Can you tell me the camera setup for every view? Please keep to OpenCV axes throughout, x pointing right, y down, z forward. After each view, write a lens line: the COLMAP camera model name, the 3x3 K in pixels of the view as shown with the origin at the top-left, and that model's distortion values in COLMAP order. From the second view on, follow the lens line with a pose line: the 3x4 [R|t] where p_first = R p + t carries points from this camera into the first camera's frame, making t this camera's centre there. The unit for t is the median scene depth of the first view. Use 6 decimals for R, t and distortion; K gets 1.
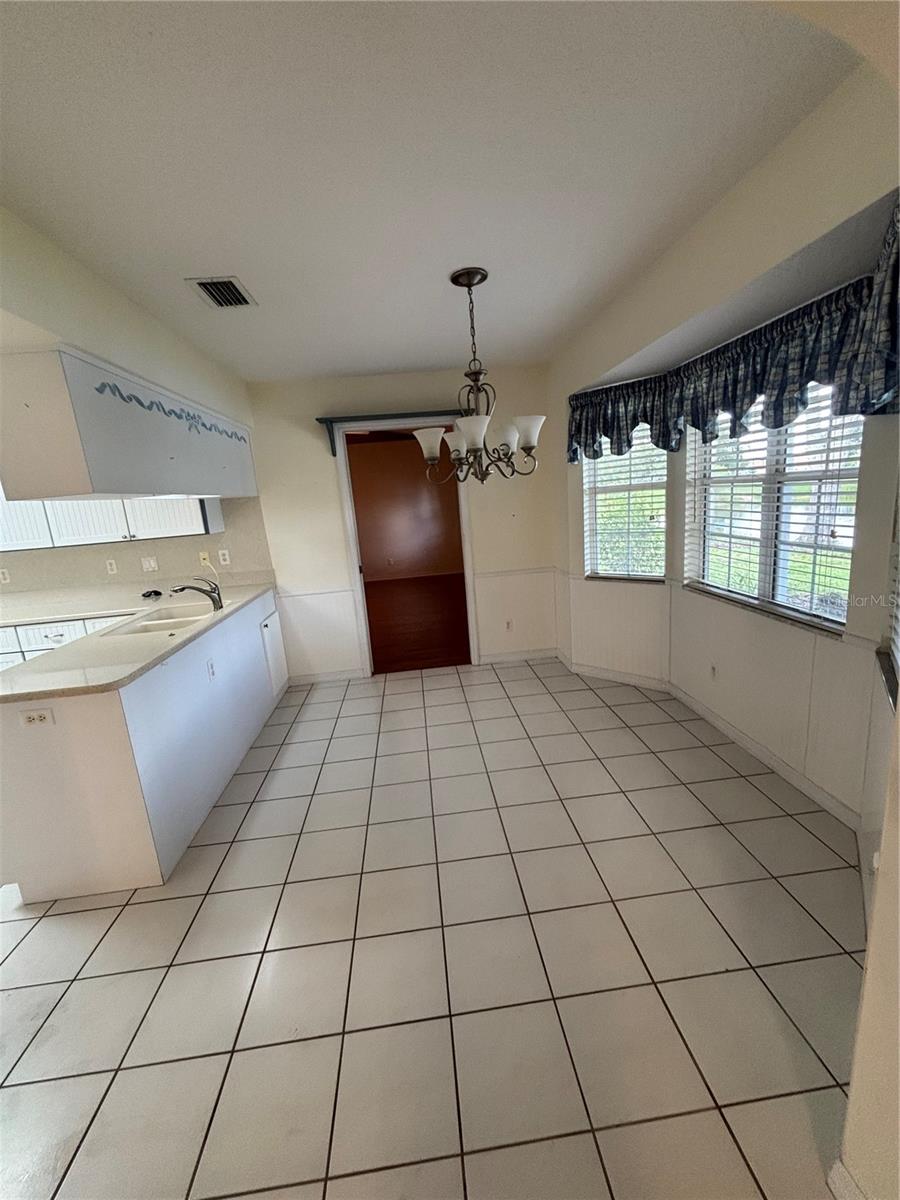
lens RADIAL K [[493.9, 0, 450.0], [0, 493.9, 600.0], [0, 0, 1]] dist [0.000907, 0.000079]
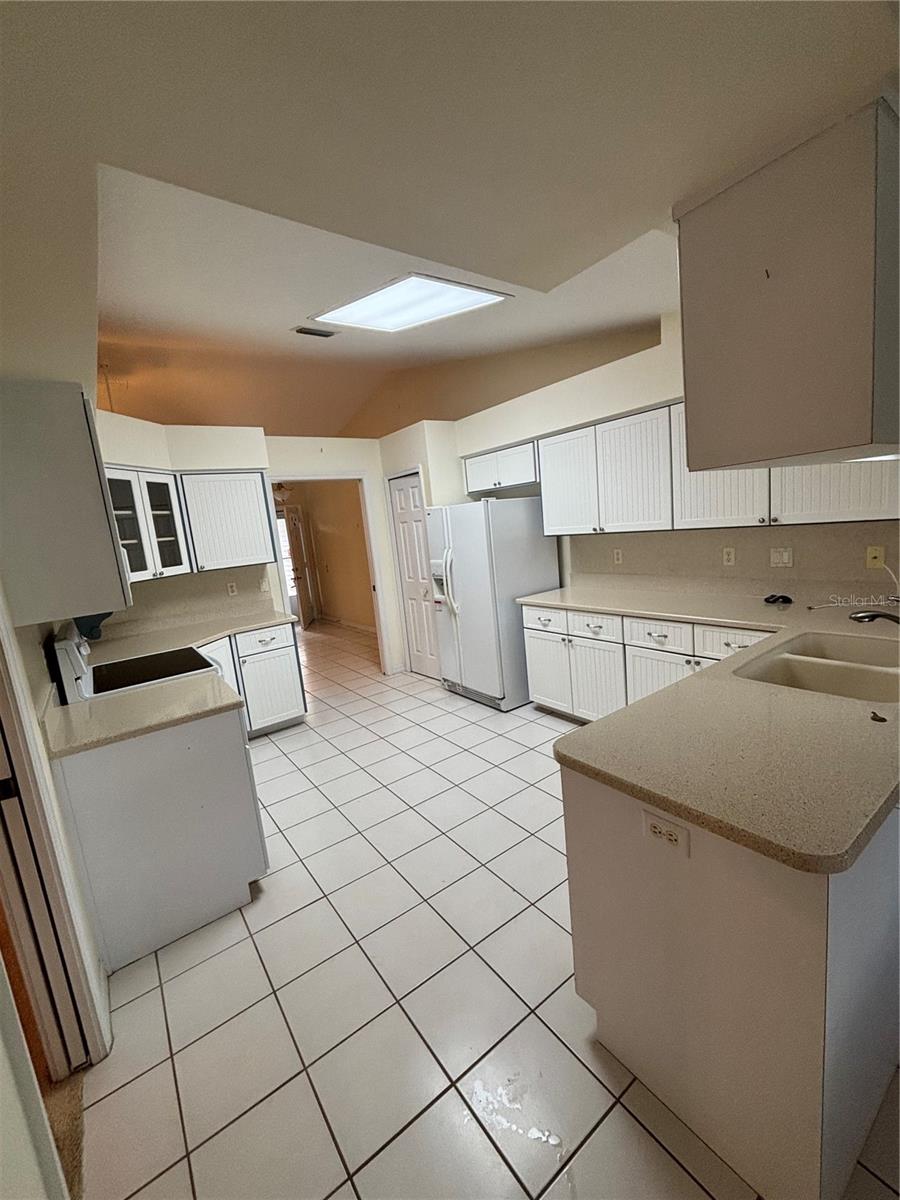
lens RADIAL K [[493.9, 0, 450.0], [0, 493.9, 600.0], [0, 0, 1]] dist [0.000907, 0.000079]
pose [[0.516541, 0.166392, -0.839940, -0.265049], [-0.119738, 0.985336, 0.121559, -0.045505], [0.847849, 0.037783, 0.528890, 0.230121]]
